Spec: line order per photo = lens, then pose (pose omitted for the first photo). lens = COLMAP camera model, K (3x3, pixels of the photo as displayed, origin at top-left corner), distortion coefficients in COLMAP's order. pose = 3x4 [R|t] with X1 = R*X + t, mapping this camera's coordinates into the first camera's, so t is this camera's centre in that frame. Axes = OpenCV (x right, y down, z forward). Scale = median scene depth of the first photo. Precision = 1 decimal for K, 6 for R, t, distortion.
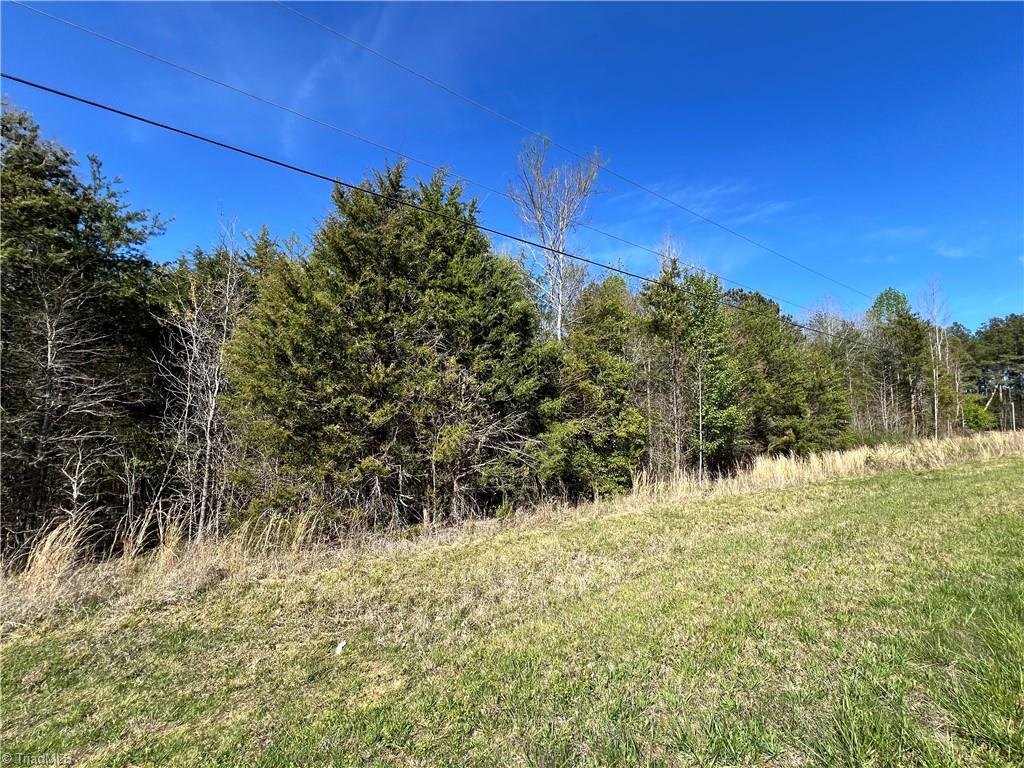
lens RADIAL K [[407.0, 0, 508.9], [0, 407.0, 392.9], [0, 0, 1]] dist [0.010785, 0.000260]
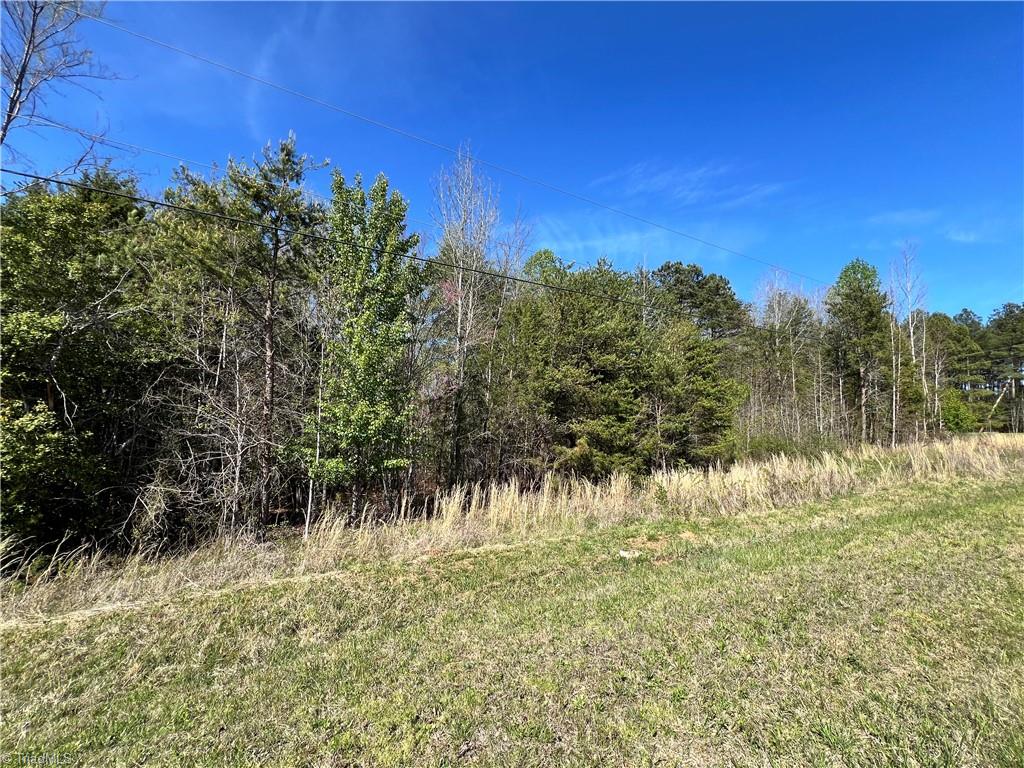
lens RADIAL K [[407.0, 0, 510.9], [0, 407.0, 374.6], [0, 0, 1]] dist [0.010785, 0.000260]
pose [[0.999639, 0.004726, -0.026437, 0.120730], [-0.005384, 0.999675, -0.024901, 0.000795], [0.026311, 0.025034, 0.999340, 0.074235]]
